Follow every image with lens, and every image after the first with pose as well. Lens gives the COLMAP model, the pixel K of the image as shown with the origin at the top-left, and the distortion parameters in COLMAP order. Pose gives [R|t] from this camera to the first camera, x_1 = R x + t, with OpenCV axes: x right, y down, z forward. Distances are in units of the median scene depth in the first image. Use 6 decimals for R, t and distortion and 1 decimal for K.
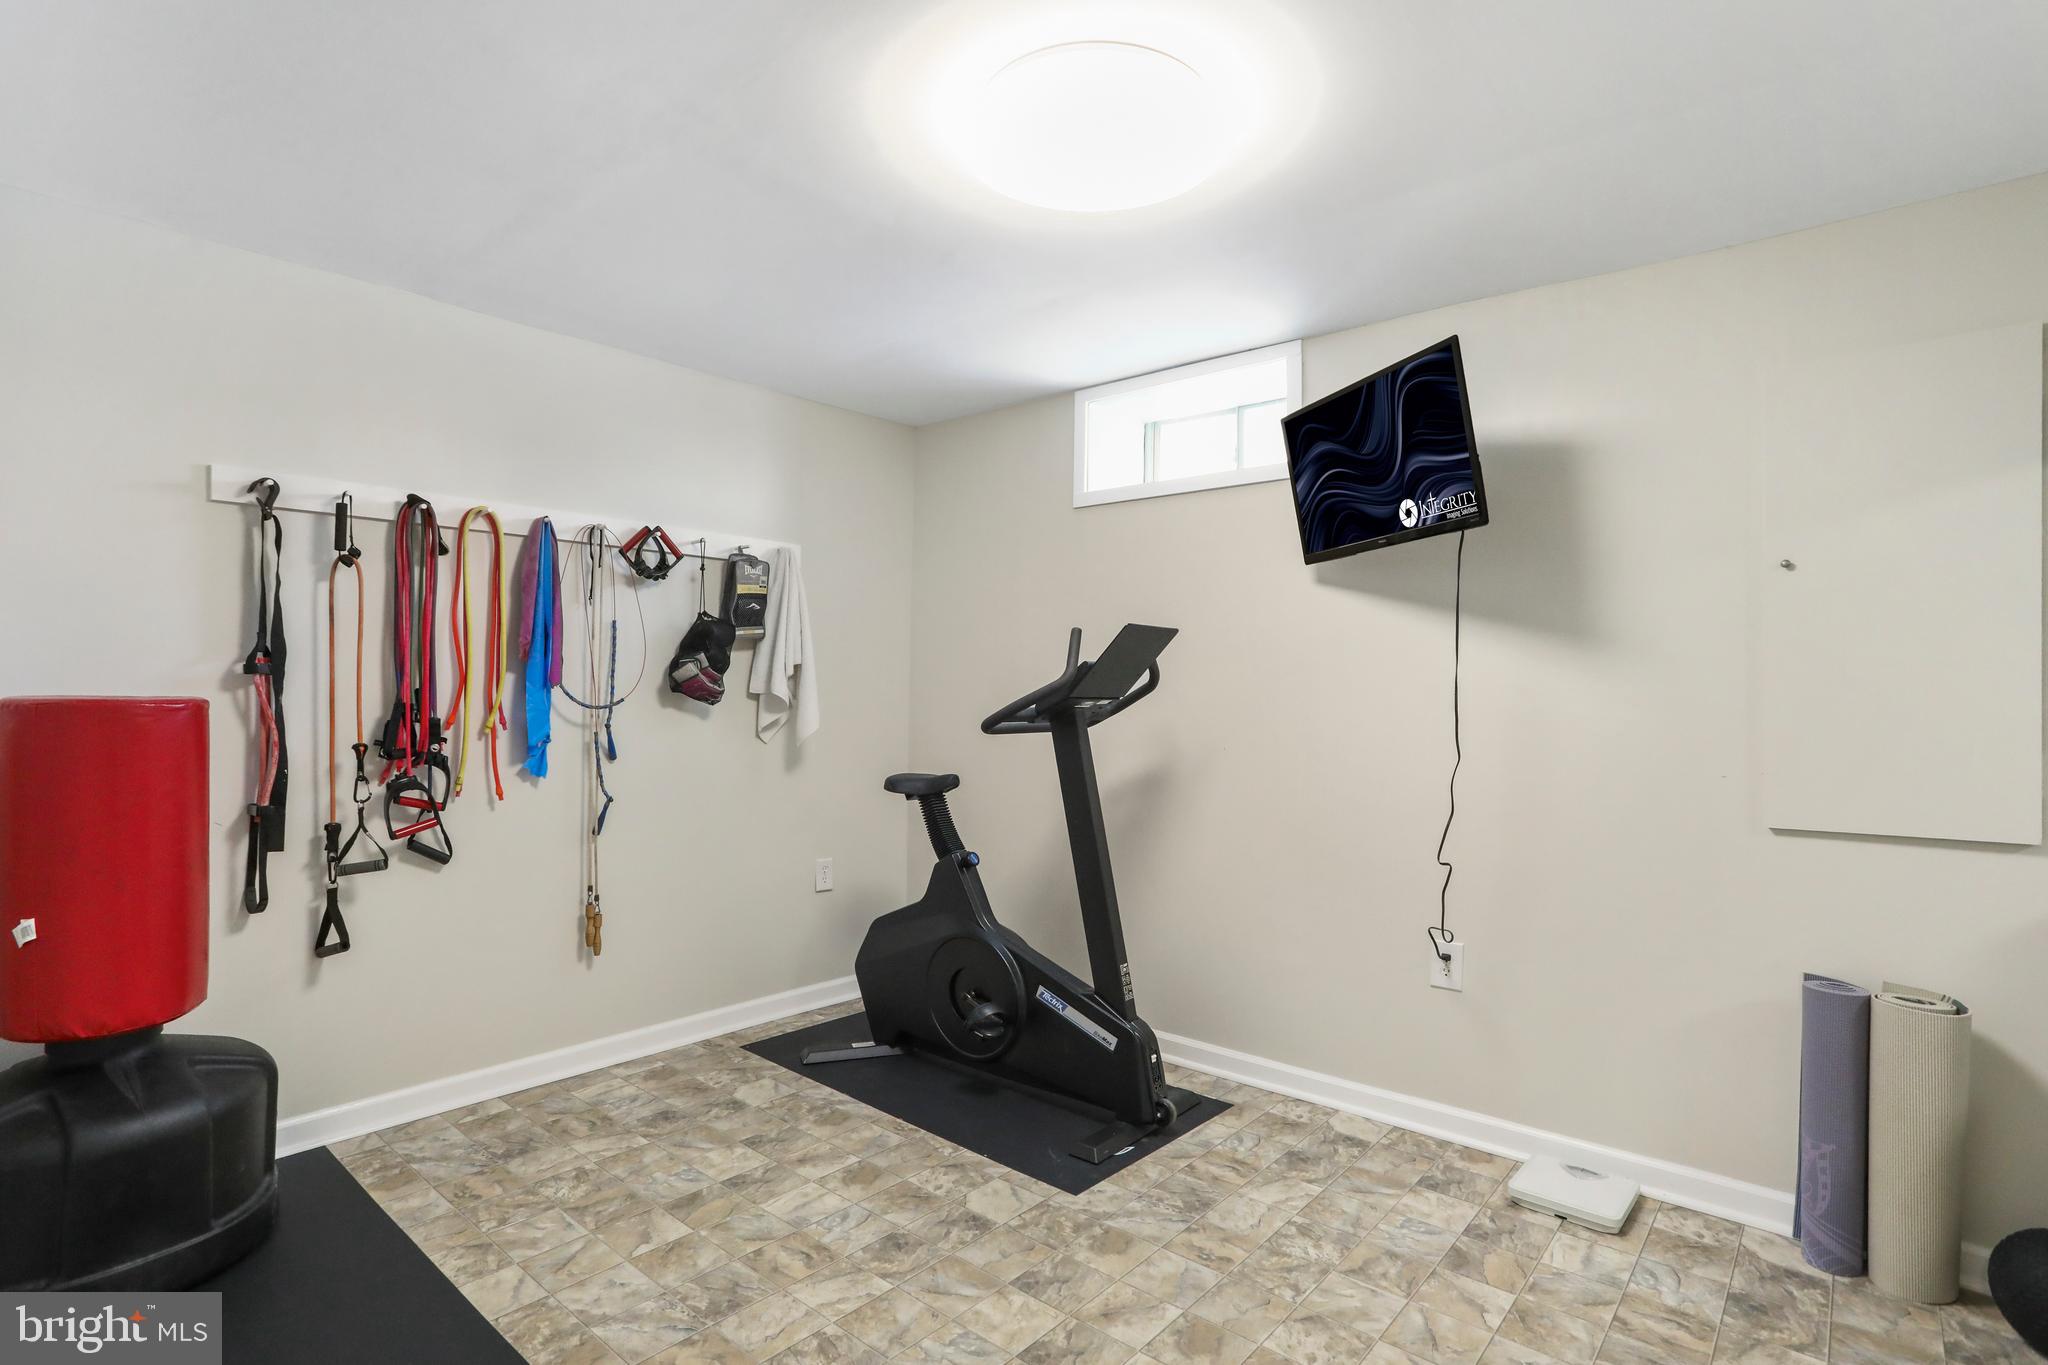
lens RADIAL K [[991.6, 0, 1024.0], [0, 991.6, 682.5], [0, 0, 1]] dist [-0.010852, 0.000593]
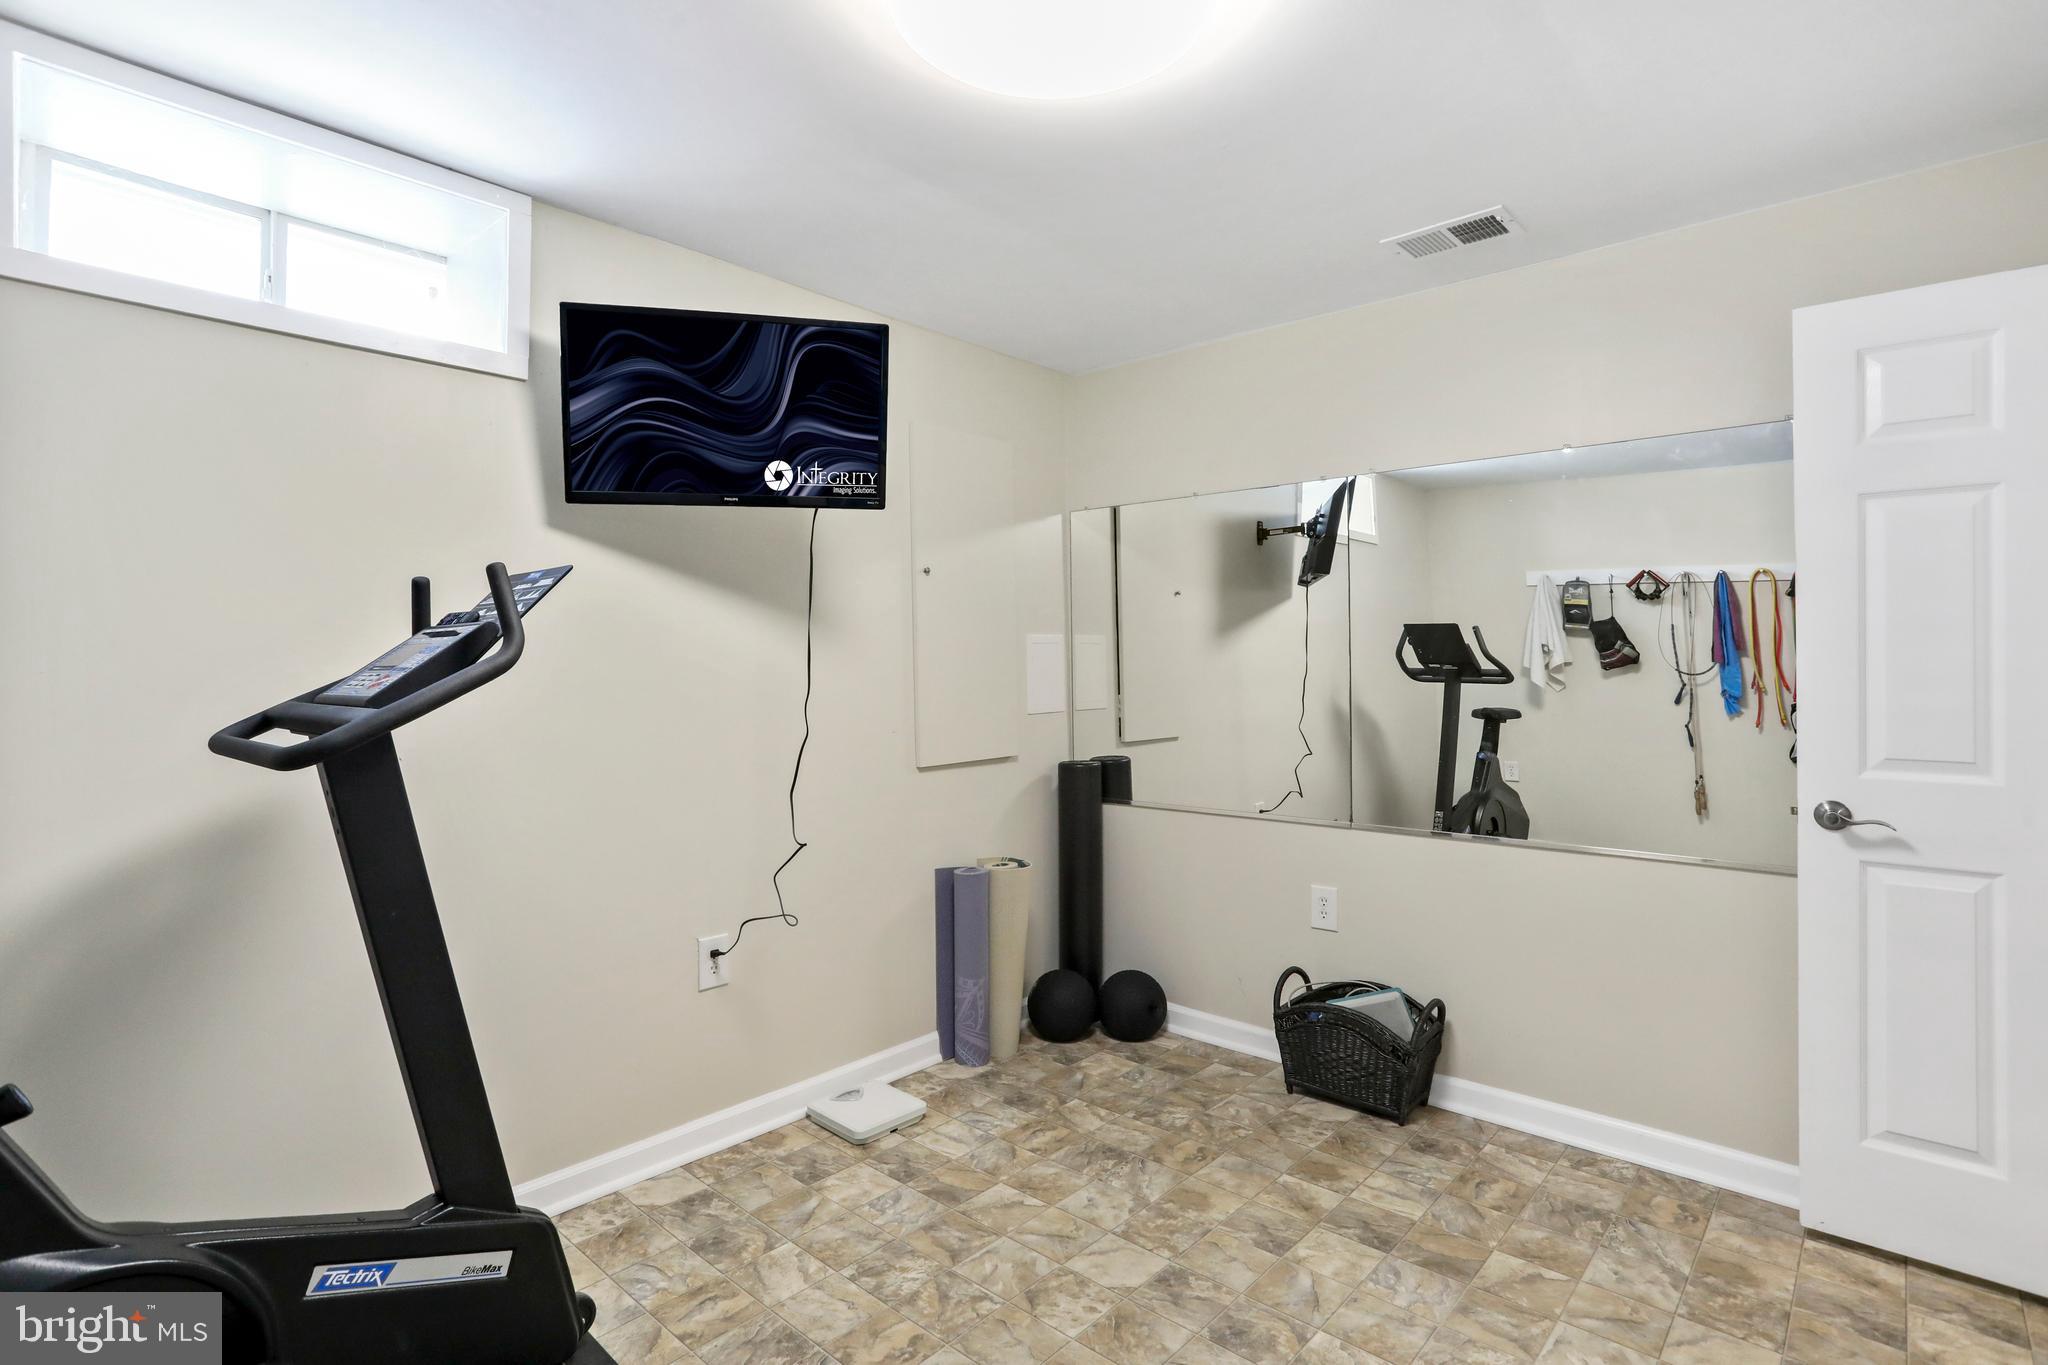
lens RADIAL K [[993.5, 0, 1022.5], [0, 993.5, 634.3], [0, 0, 1]] dist [-0.036659, 0.000664]
pose [[0.039049, 0.024192, 0.998944, -0.553085], [-0.001211, 0.999707, -0.024163, 0.001205], [-0.999237, -0.000266, 0.039066, 0.759167]]
